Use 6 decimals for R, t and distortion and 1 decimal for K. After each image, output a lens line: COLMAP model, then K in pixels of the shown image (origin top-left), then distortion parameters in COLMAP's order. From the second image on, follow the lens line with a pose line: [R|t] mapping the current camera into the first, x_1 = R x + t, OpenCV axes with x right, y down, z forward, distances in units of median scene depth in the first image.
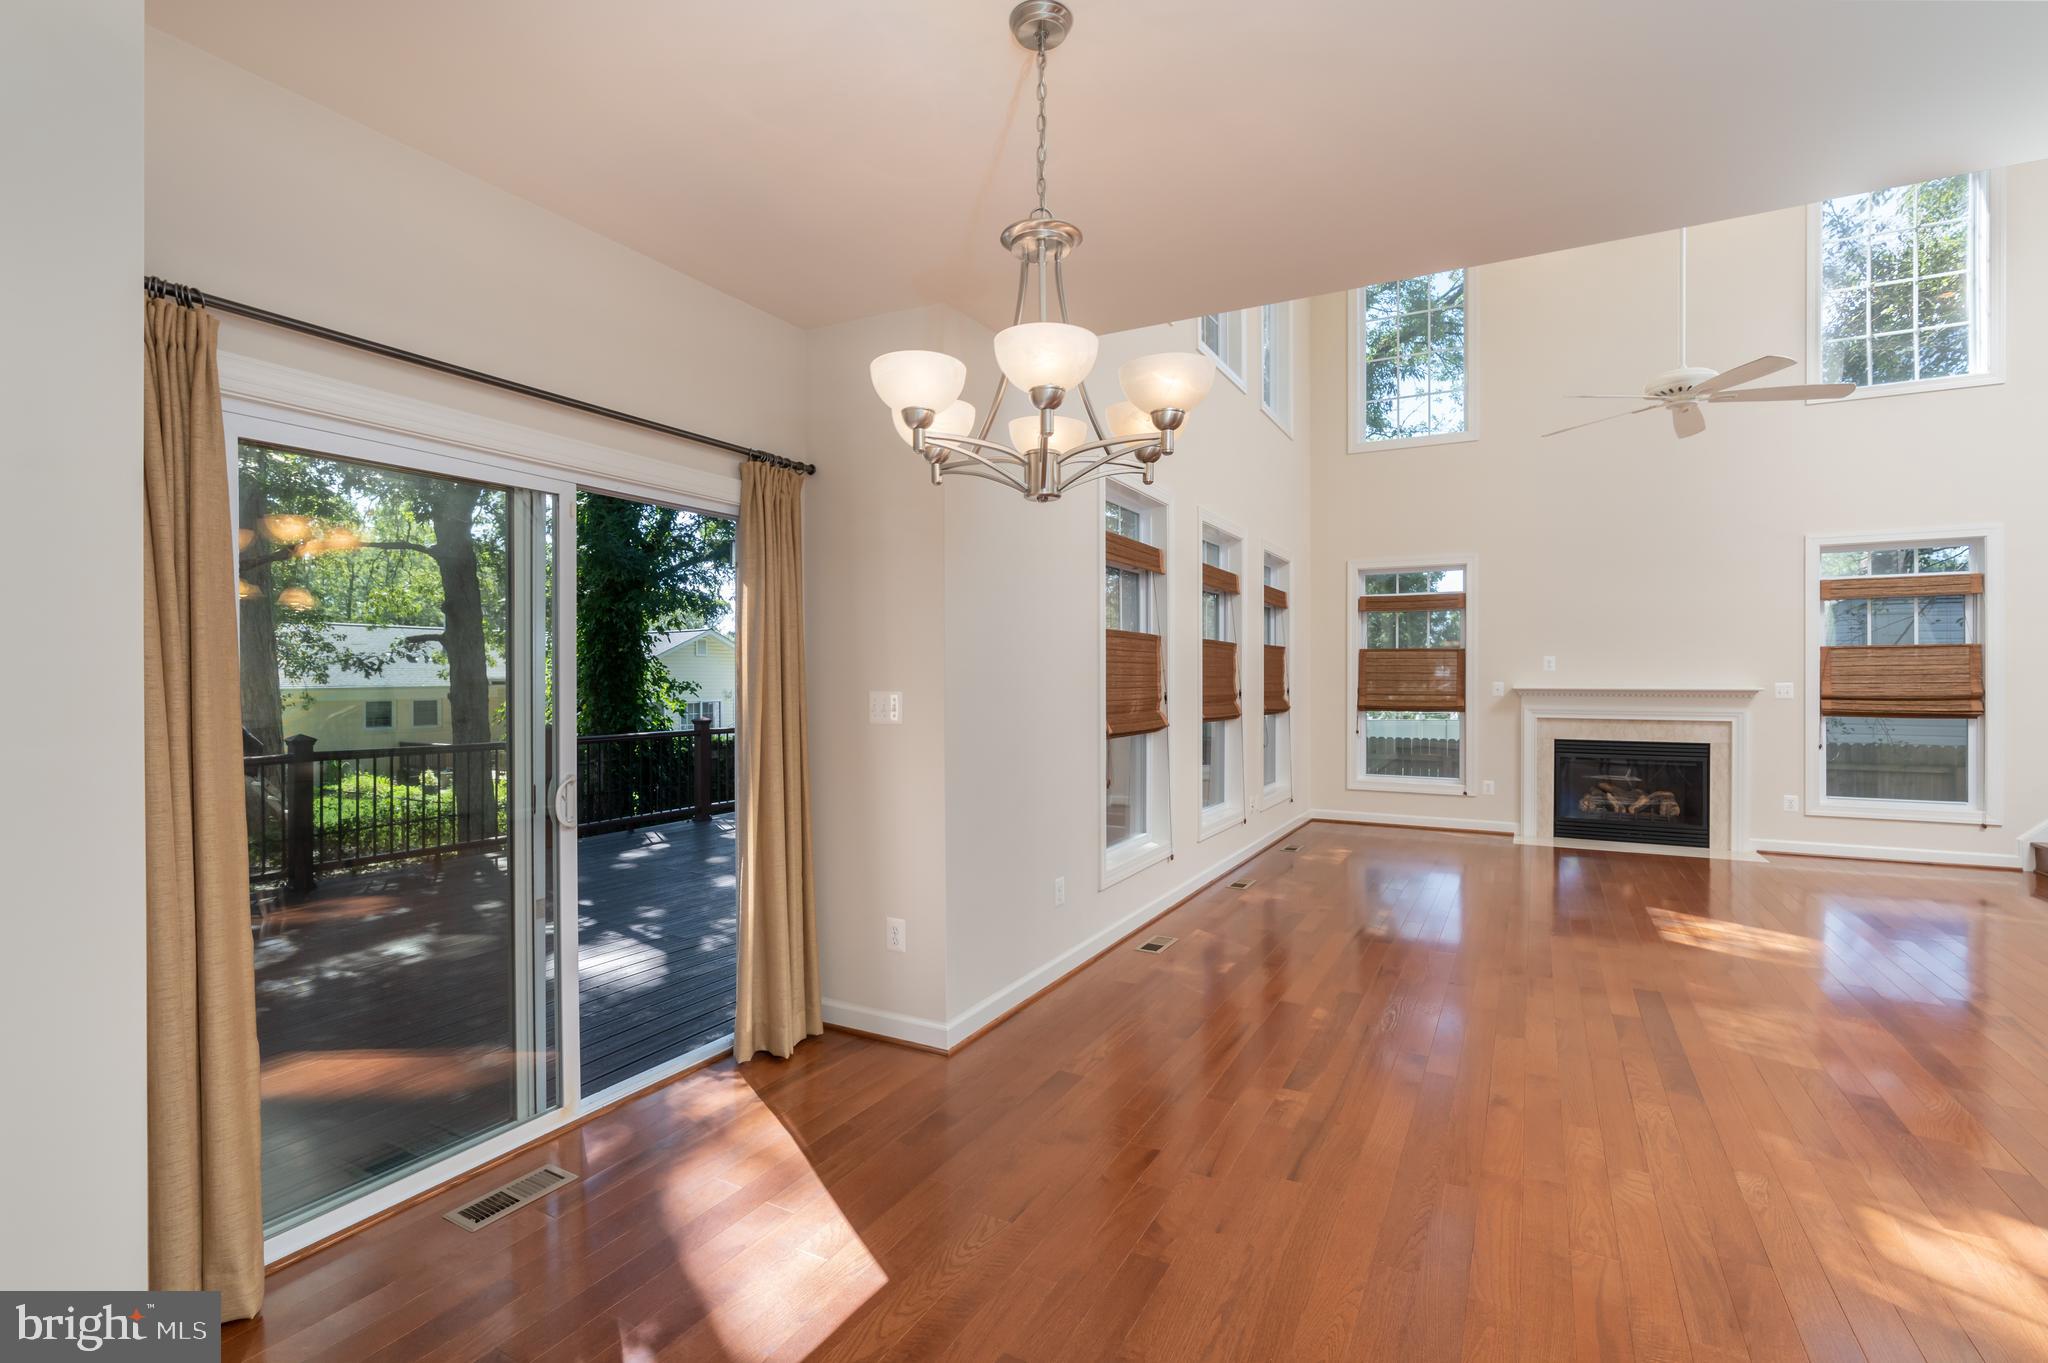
lens RADIAL K [[932.9, 0, 1029.4], [0, 932.9, 676.4], [0, 0, 1]] dist [0.000037, 0.000164]
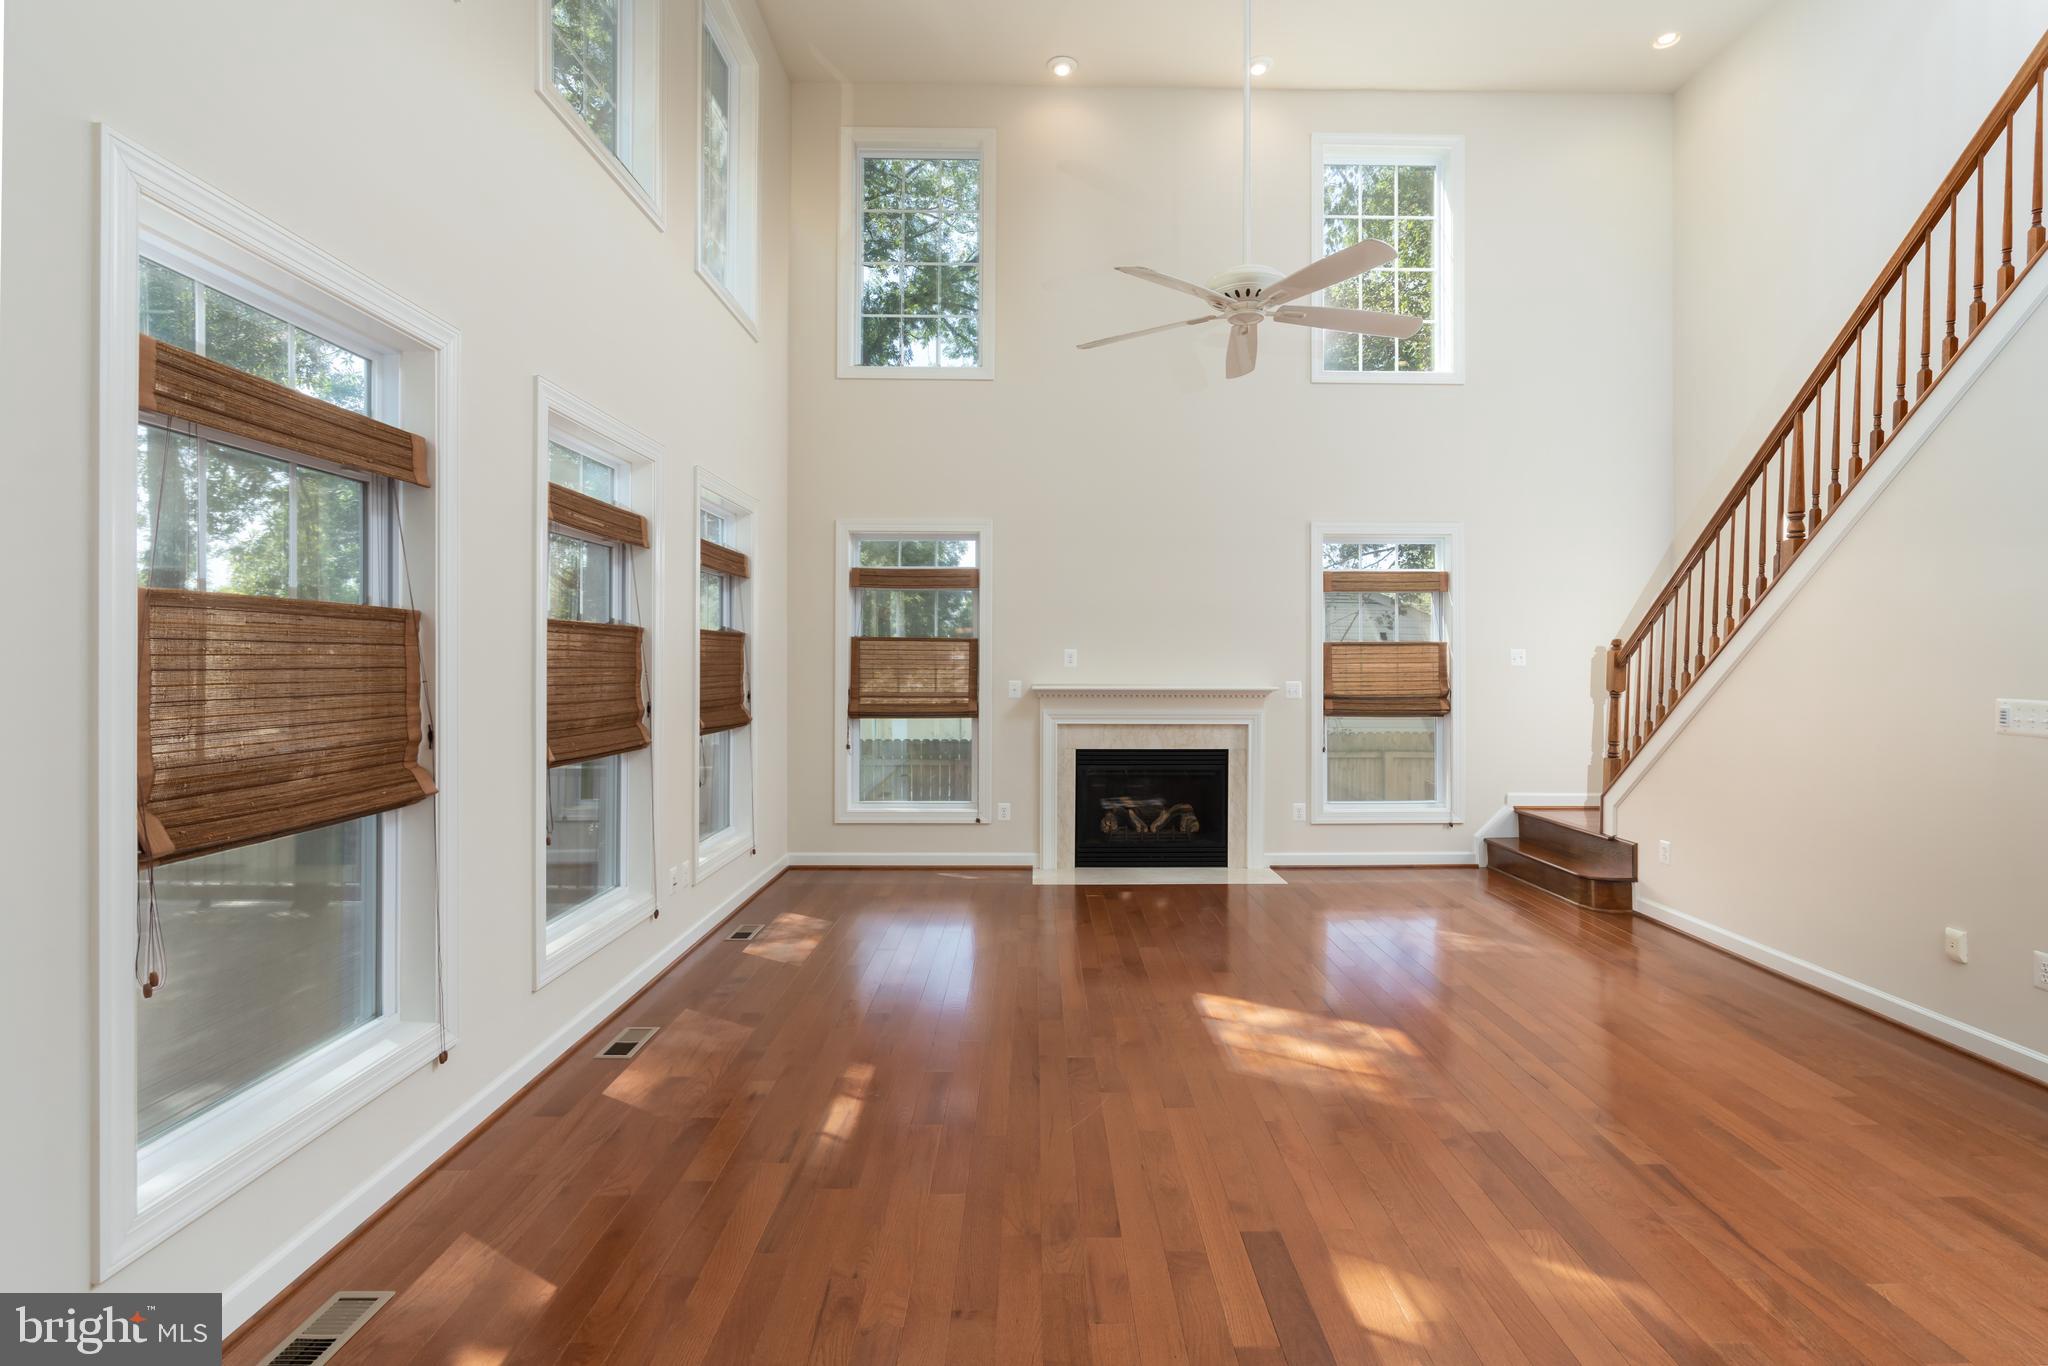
lens RADIAL K [[933.8, 0, 1052.8], [0, 933.8, 662.2], [0, 0, 1]] dist [0.001711, 0.000333]
pose [[0.869425, -0.000431, 0.494065, 0.134543], [-0.002123, 0.999987, 0.004608, -0.014108], [-0.494061, -0.005055, 0.869413, 0.288450]]
